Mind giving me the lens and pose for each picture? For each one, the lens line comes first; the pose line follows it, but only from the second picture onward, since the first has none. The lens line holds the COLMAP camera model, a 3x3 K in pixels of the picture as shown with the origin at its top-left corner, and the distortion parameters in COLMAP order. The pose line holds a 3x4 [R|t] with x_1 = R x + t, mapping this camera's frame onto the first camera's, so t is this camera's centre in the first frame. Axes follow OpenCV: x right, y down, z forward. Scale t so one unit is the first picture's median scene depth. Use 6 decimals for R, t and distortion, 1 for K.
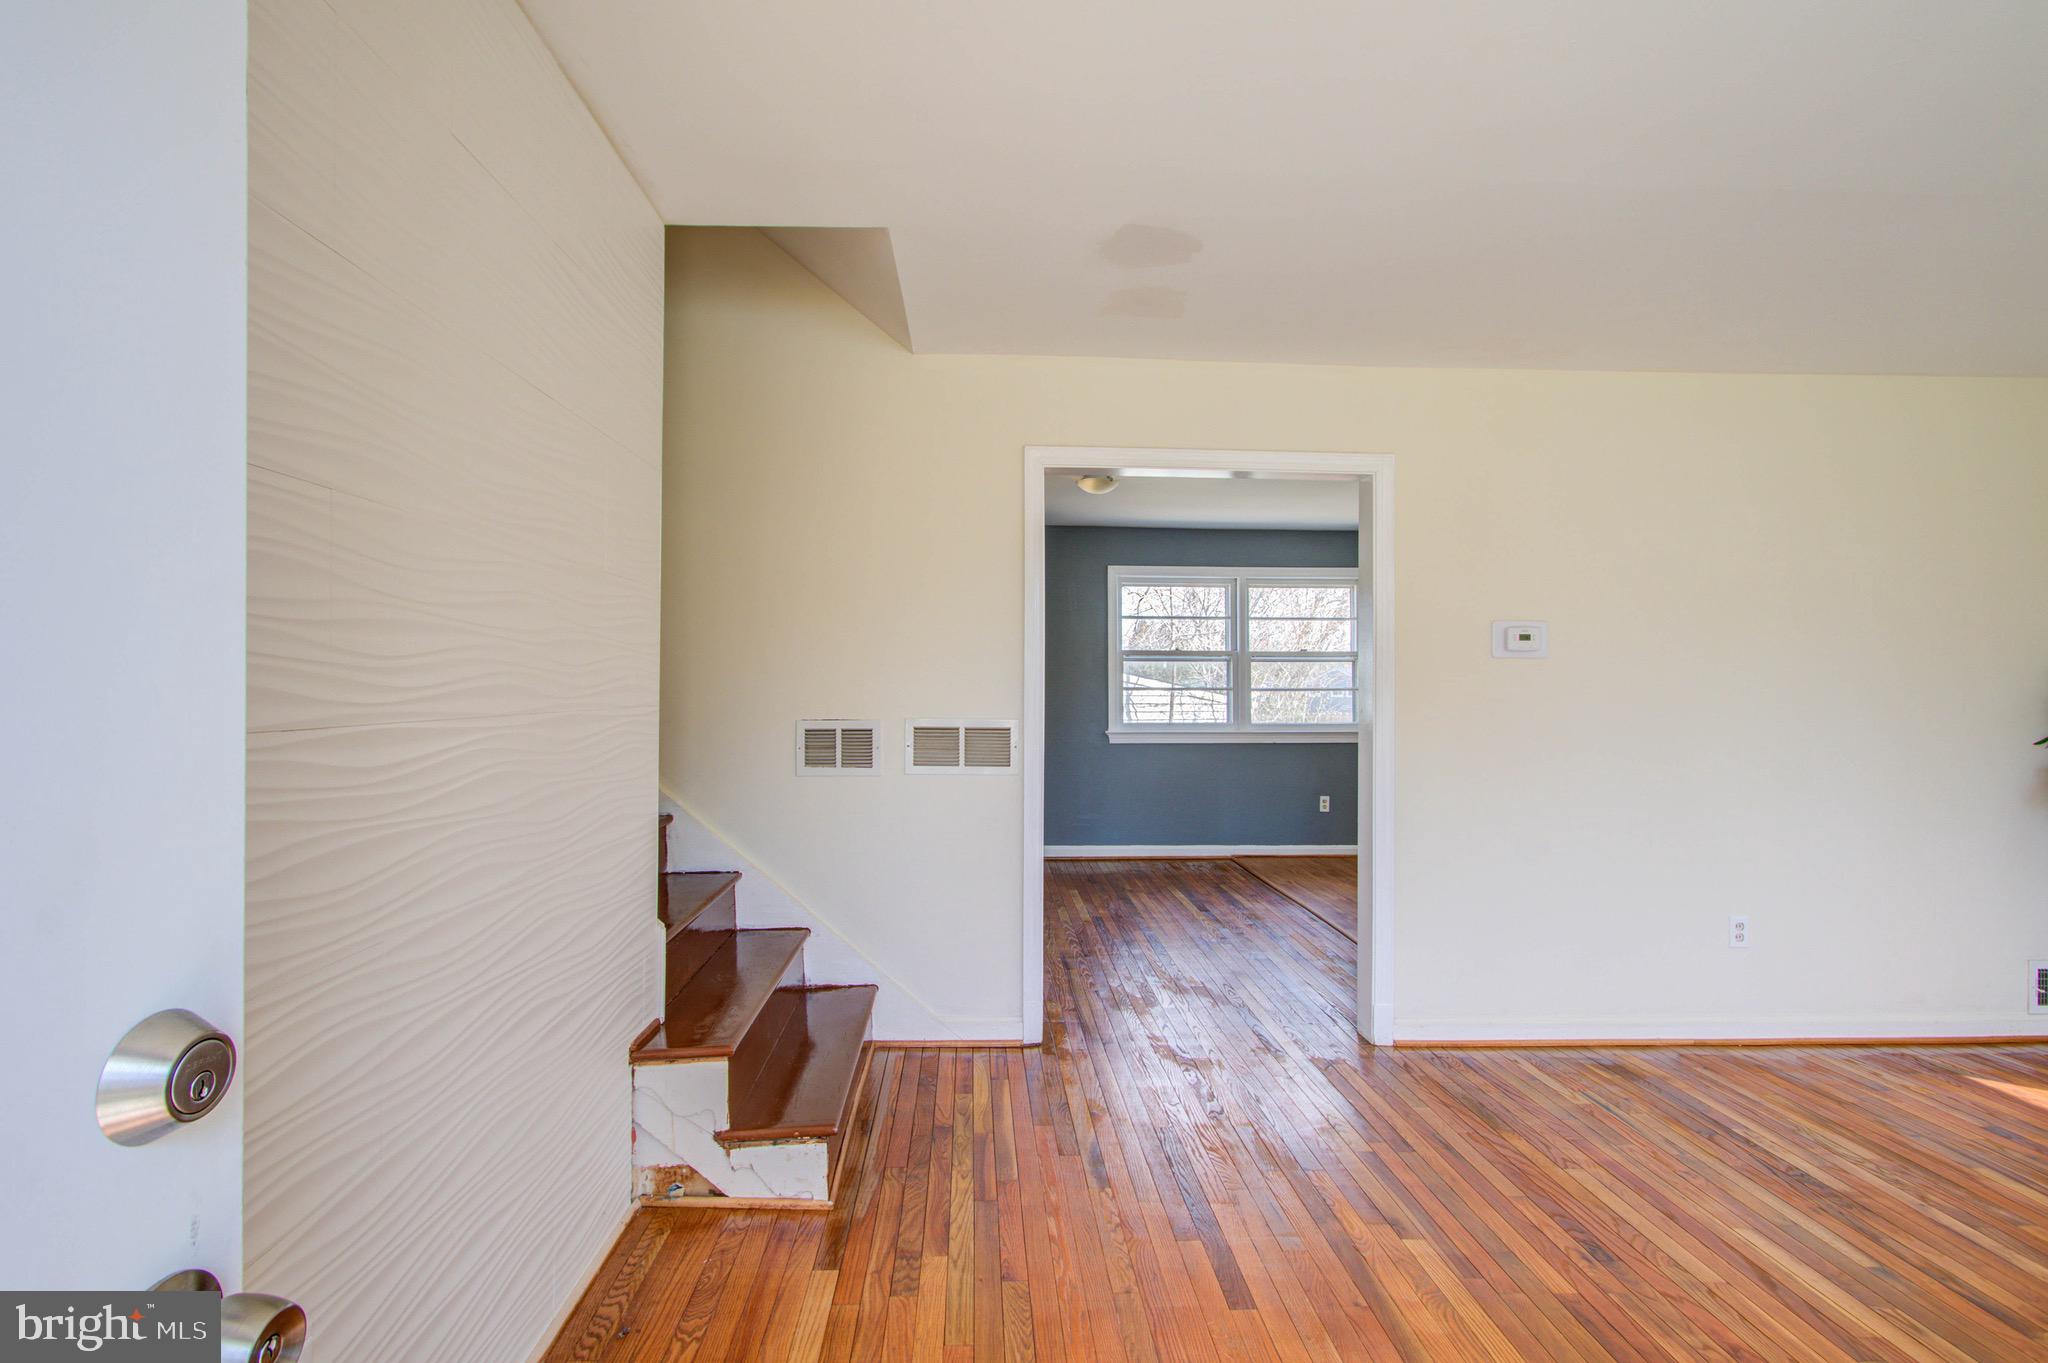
lens RADIAL K [[929.7, 0, 1010.4], [0, 929.7, 685.4], [0, 0, 1]] dist [0.005761, 0.001228]
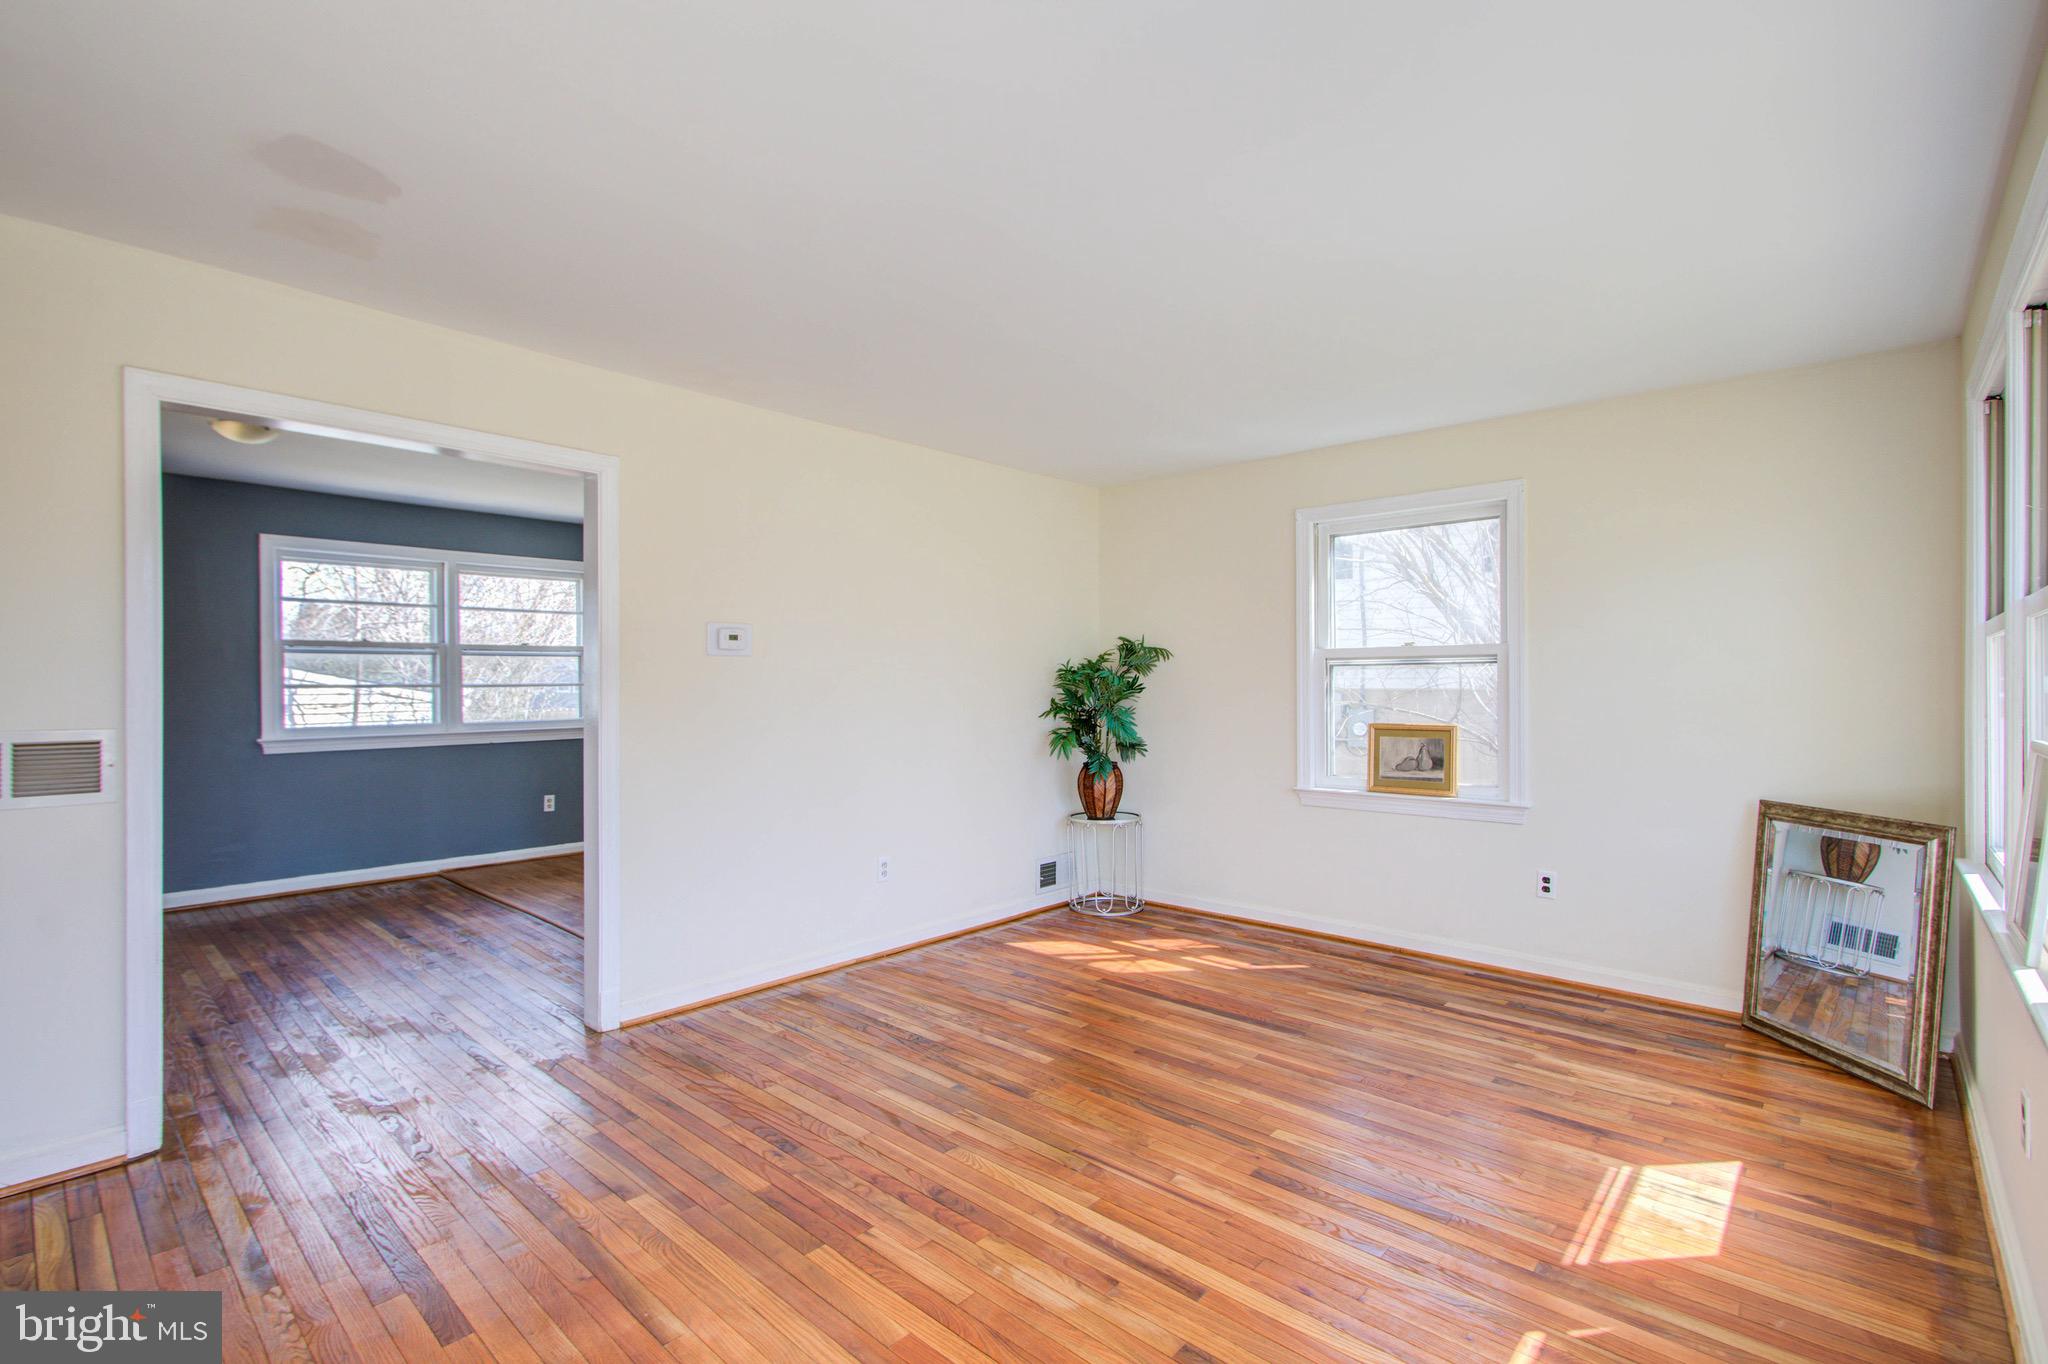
lens RADIAL K [[929.7, 0, 1003.2], [0, 929.7, 680.1], [0, 0, 1]] dist [0.005761, 0.001228]
pose [[0.710881, -0.005151, 0.703293, -0.013373], [0.005124, 0.999985, 0.002145, -0.001159], [-0.703293, 0.002079, 0.710897, -0.040442]]
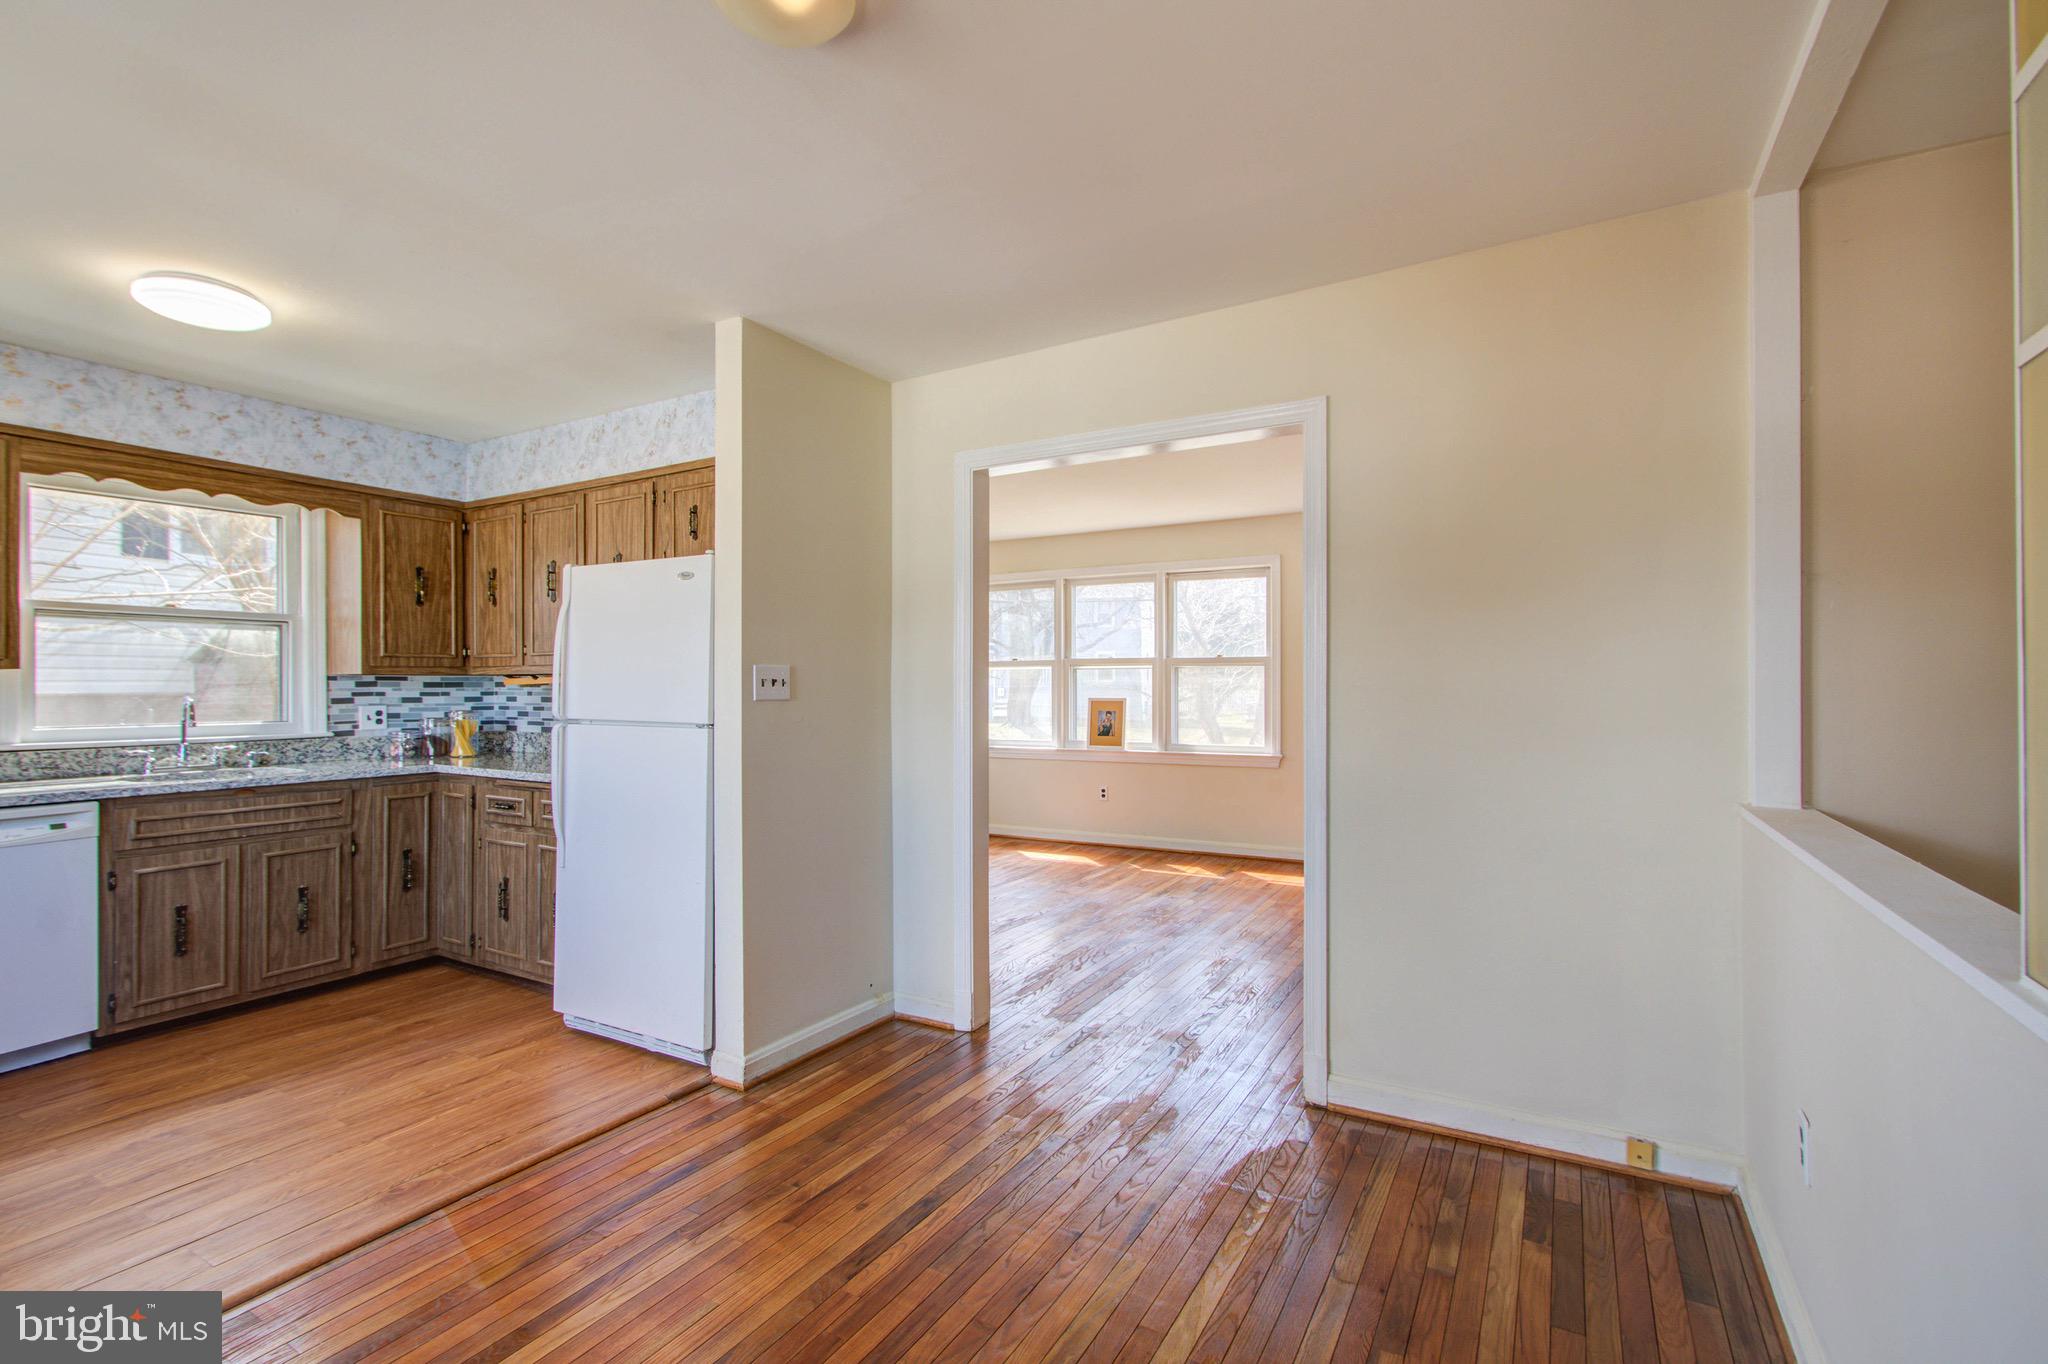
lens RADIAL K [[929.7, 0, 1020.0], [0, 929.7, 681.7], [0, 0, 1]] dist [0.005761, 0.001228]
pose [[-0.845349, -0.002860, 0.534207, -0.205064], [-0.004573, 0.999988, -0.001884, 0.005261], [-0.534195, -0.004036, -0.845351, 1.922926]]
